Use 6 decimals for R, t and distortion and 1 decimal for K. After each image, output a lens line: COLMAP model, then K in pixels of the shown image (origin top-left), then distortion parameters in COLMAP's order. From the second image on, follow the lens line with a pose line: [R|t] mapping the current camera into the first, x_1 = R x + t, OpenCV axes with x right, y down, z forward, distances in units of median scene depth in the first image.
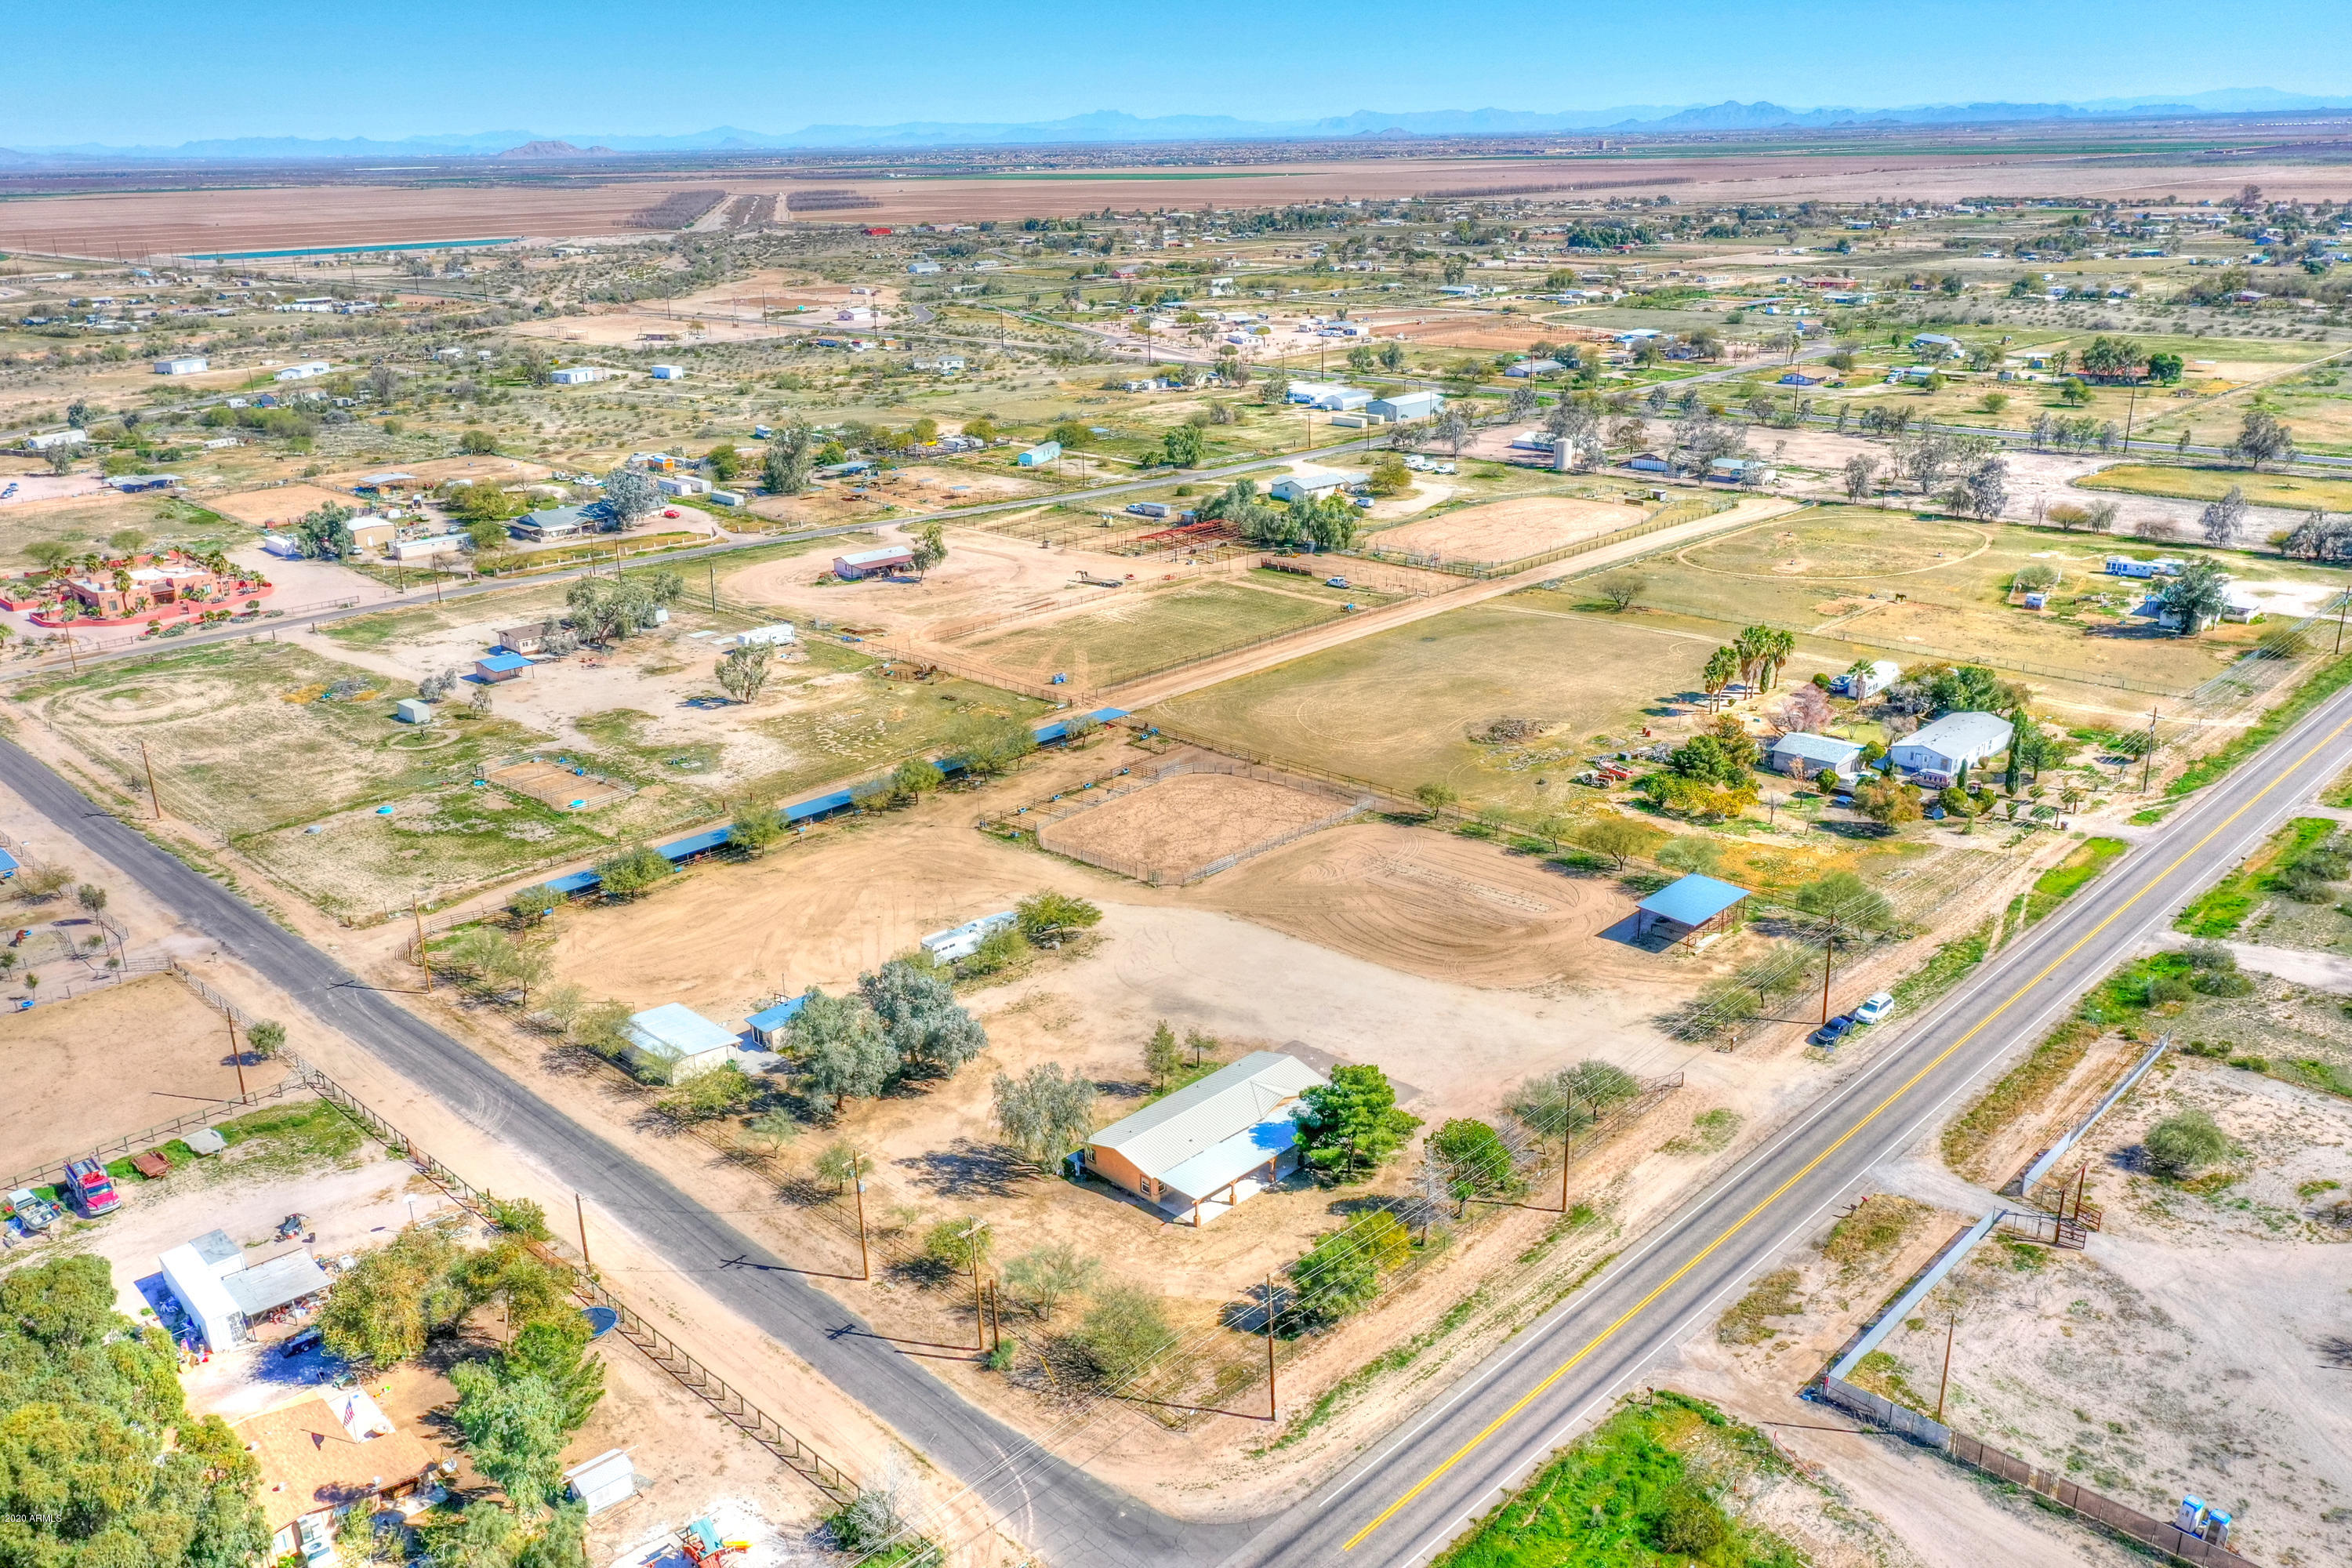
lens RADIAL K [[1851.5, 0, 1171.2], [0, 1851.5, 774.9], [0, 0, 1]] dist [0.002647, -0.014968]
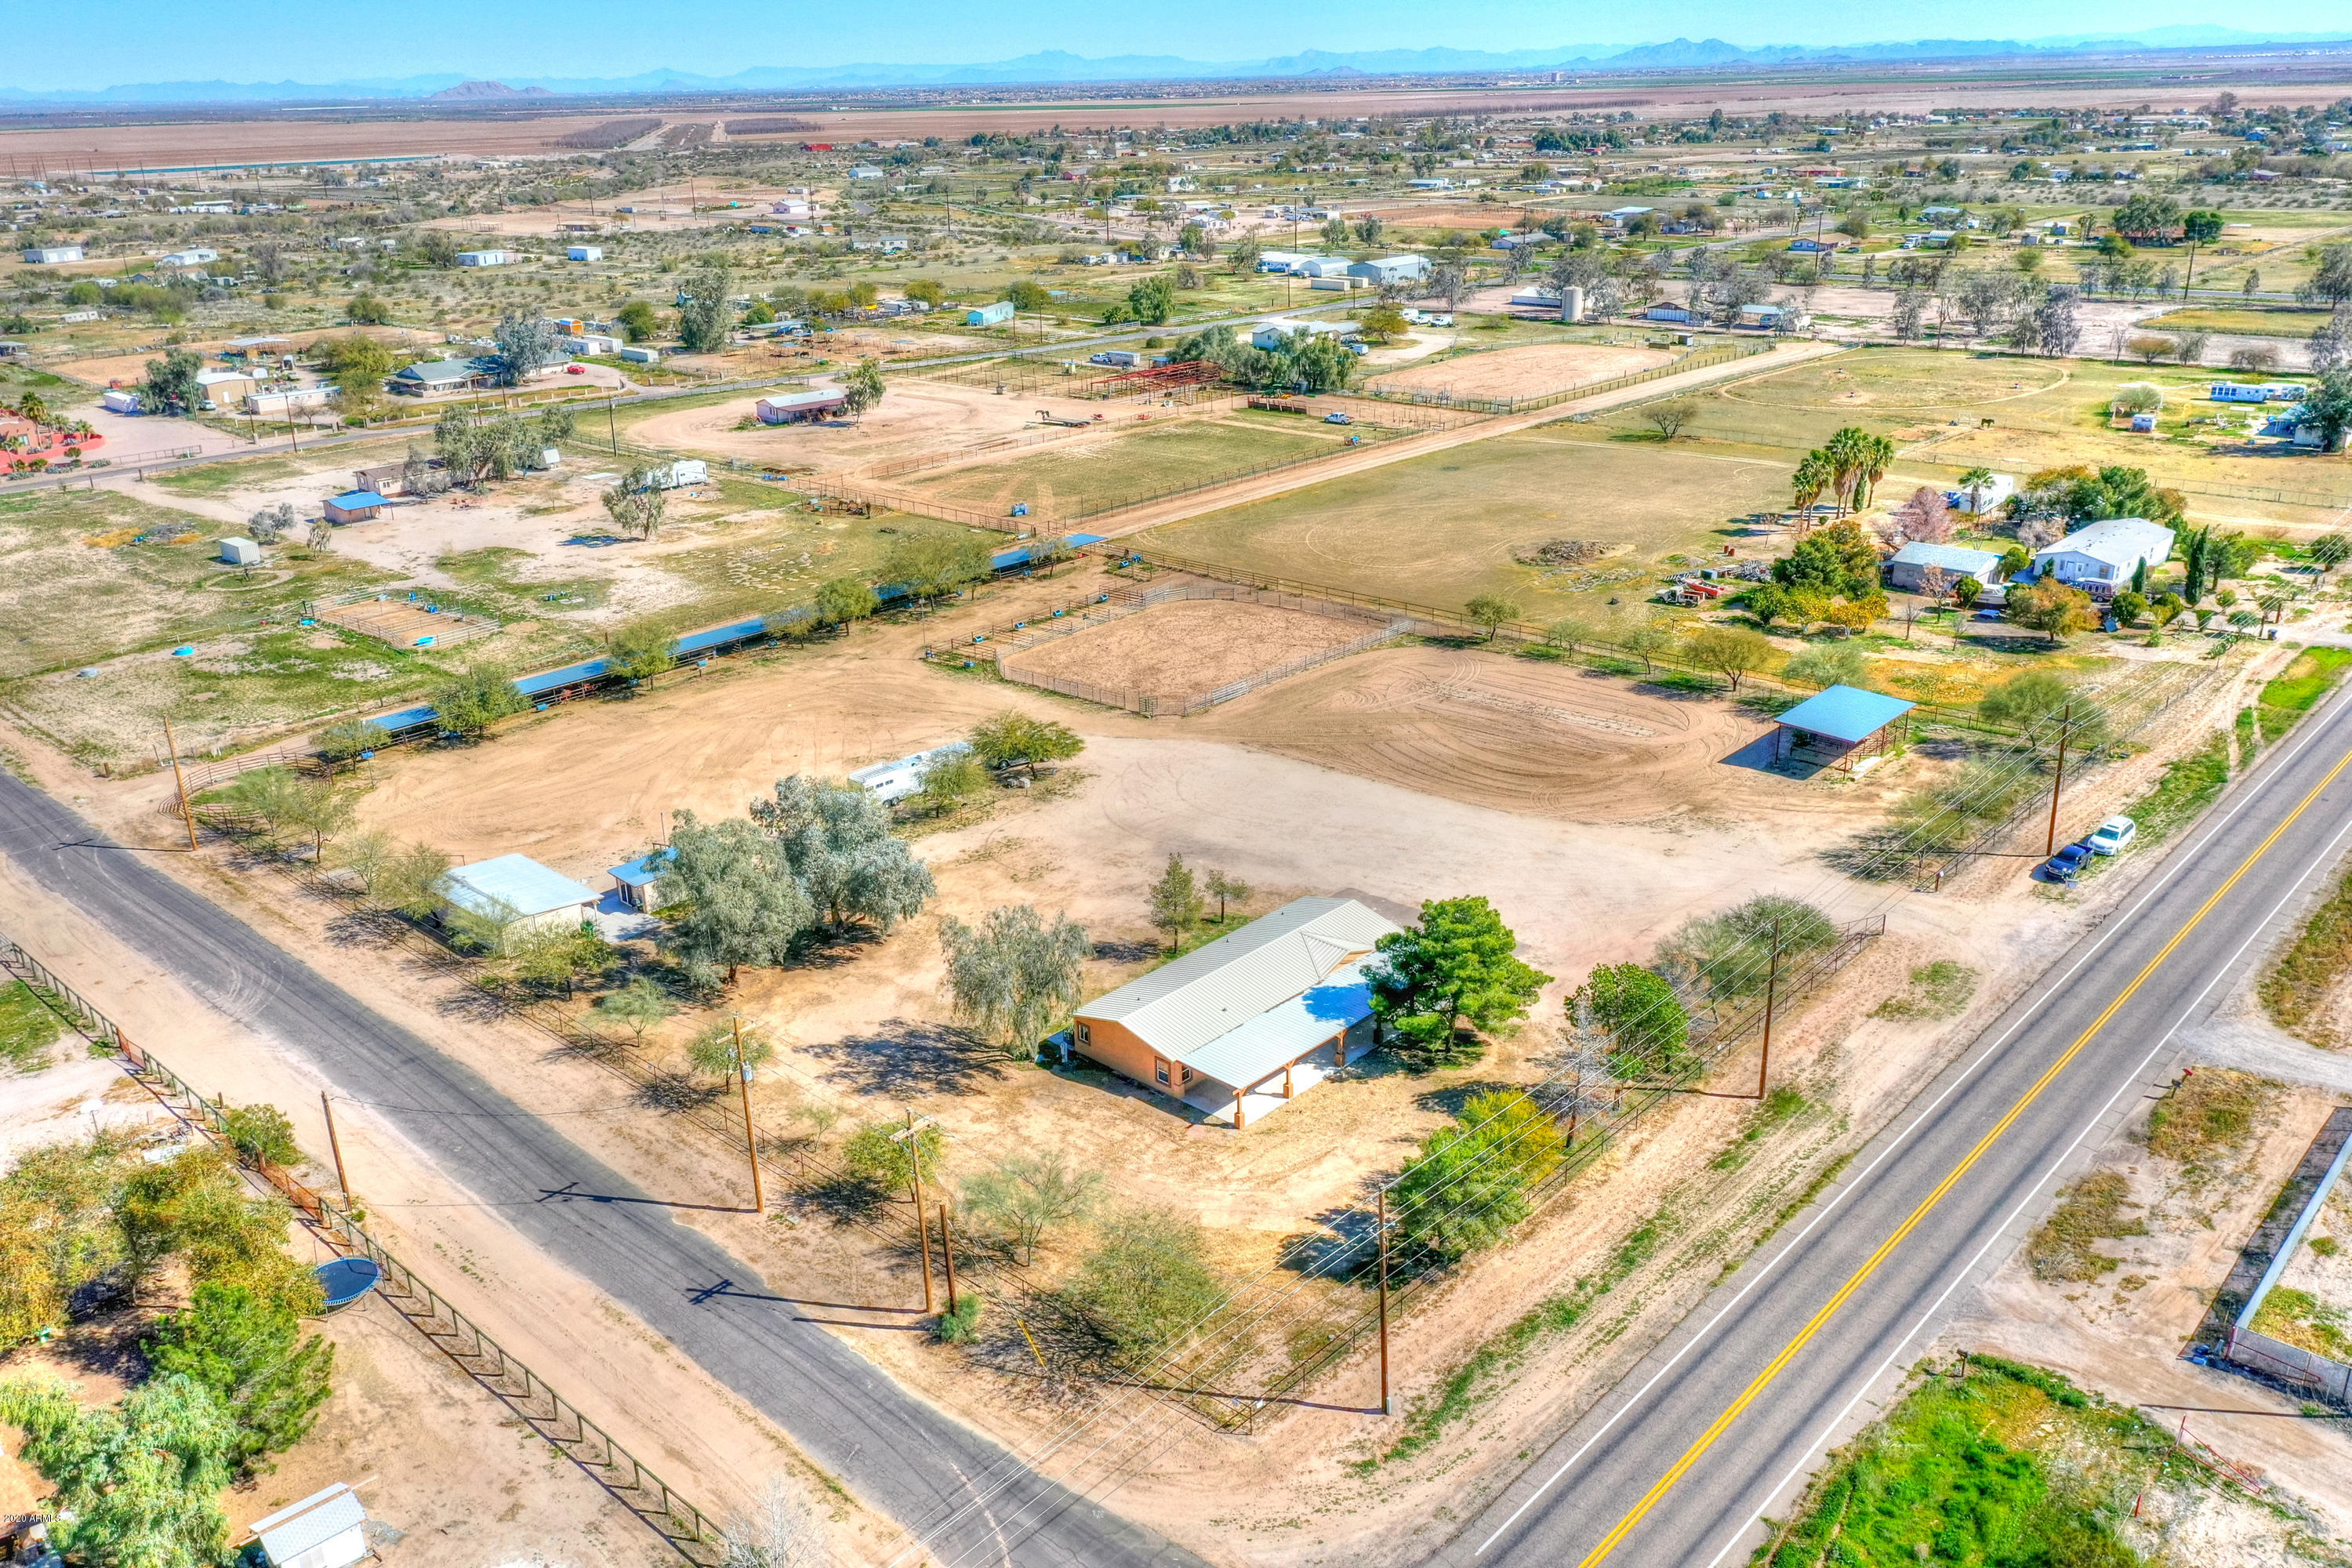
lens RADIAL K [[1851.5, 0, 1172.2], [0, 1851.5, 779.5], [0, 0, 1]] dist [0.002647, -0.014968]
pose [[0.999627, -0.012384, 0.024359, -0.016915], [0.011628, 0.999454, 0.030935, 0.058190], [-0.024729, -0.030640, 0.999225, 0.197441]]
